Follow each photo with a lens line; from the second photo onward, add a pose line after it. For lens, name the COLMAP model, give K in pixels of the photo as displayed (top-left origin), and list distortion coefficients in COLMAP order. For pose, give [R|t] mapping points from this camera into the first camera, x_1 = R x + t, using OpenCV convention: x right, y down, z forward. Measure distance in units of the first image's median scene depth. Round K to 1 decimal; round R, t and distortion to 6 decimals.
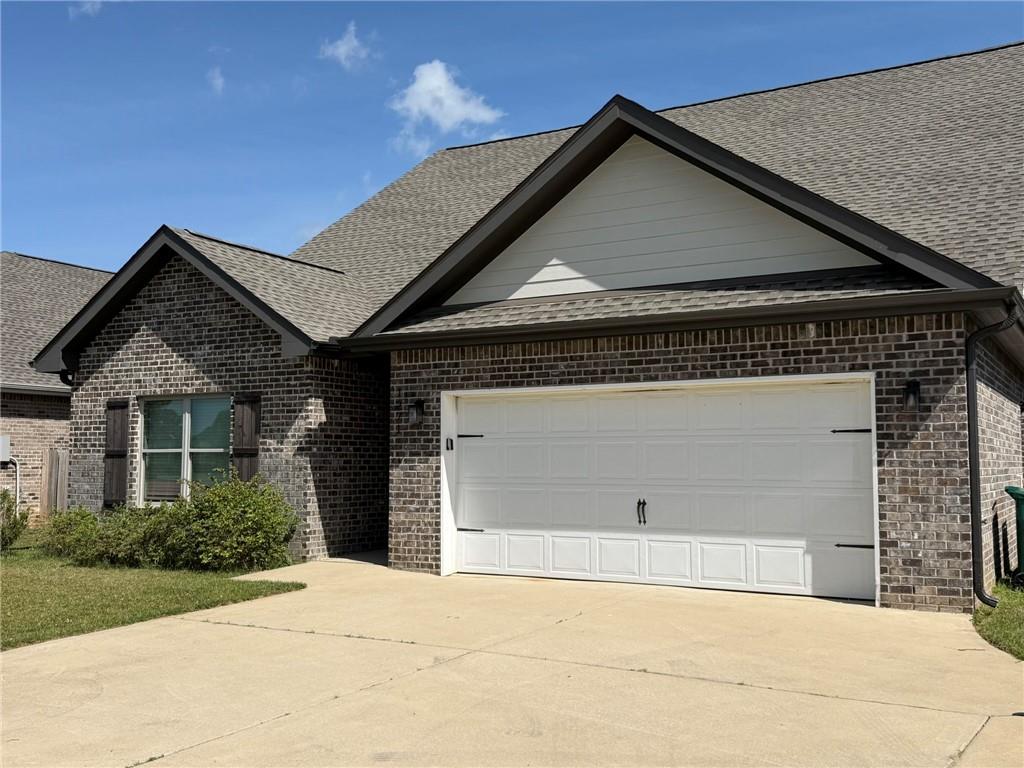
lens RADIAL K [[1026.2, 0, 512.0], [0, 1026.2, 384.0], [0, 0, 1]] dist [0.141561, -0.008535]
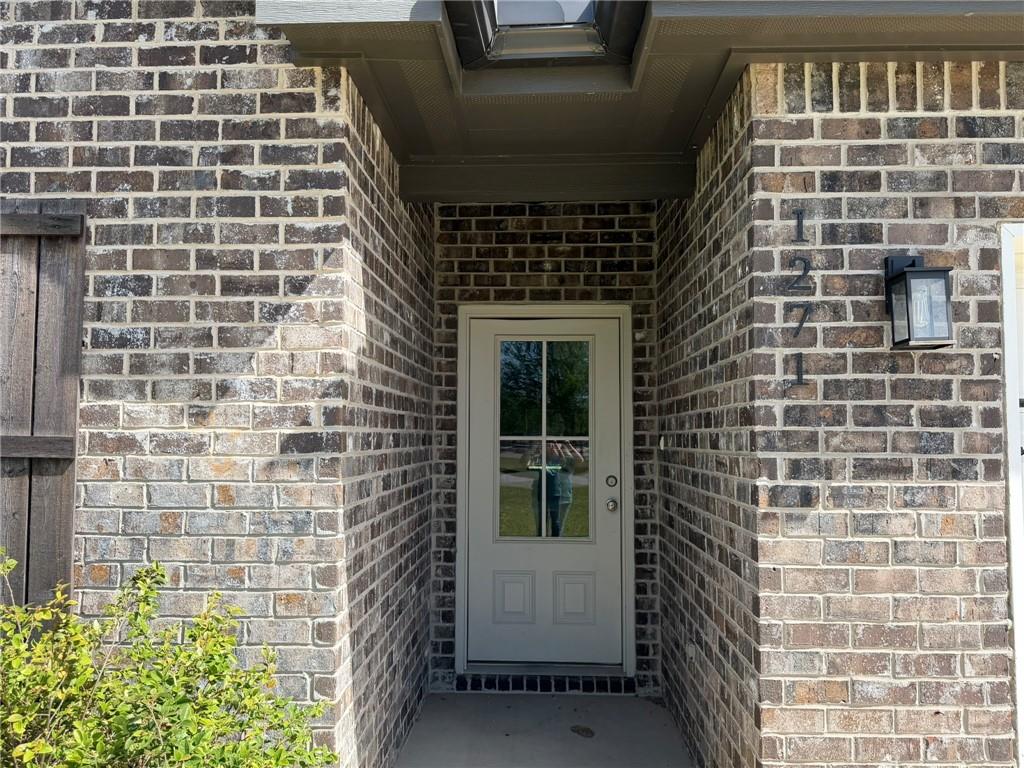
lens RADIAL K [[830.1, 0, 512.0], [0, 830.1, 384.0], [0, 0, 1]] dist [0.006306, -0.008515]
pose [[0.884934, 0.029905, 0.464756, -0.247359], [-0.037666, 0.999263, 0.007420, 0.045188], [-0.464191, -0.024072, 0.885408, 0.793939]]
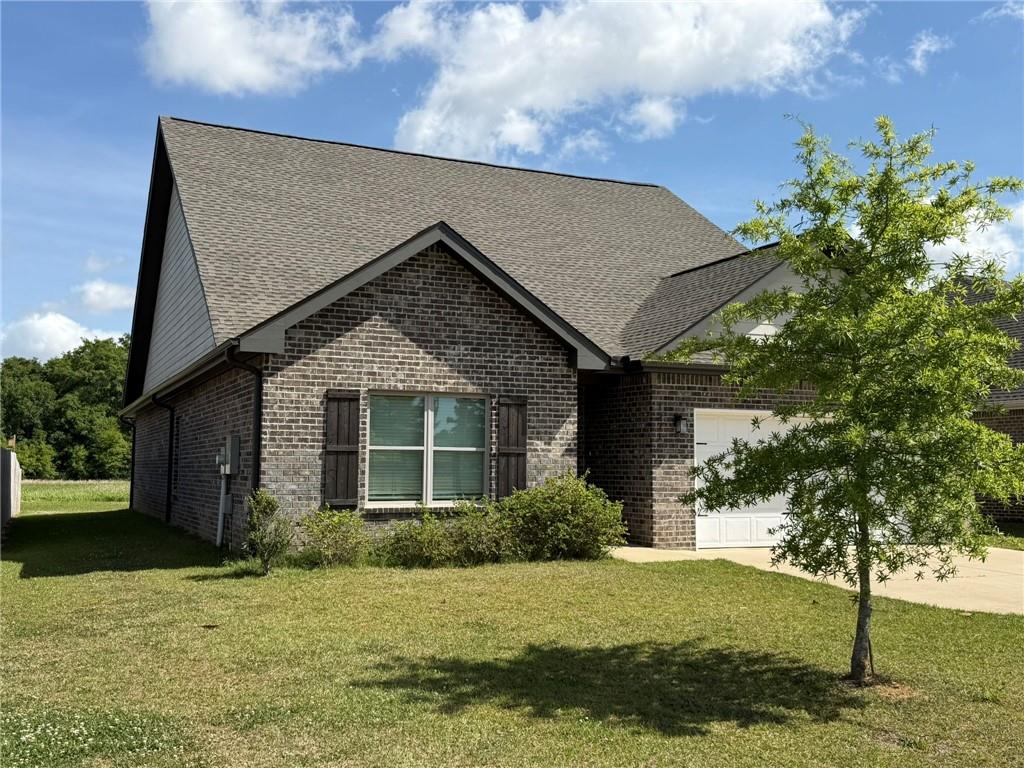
lens RADIAL K [[1026.2, 0, 512.0], [0, 1026.2, 384.0], [0, 0, 1]] dist [0.141561, -0.008535]
pose [[0.586692, 0.067553, 0.806987, -1.135616], [-0.066562, 0.997165, -0.035081, 0.033840], [-0.807070, -0.033133, 0.589526, 0.385010]]
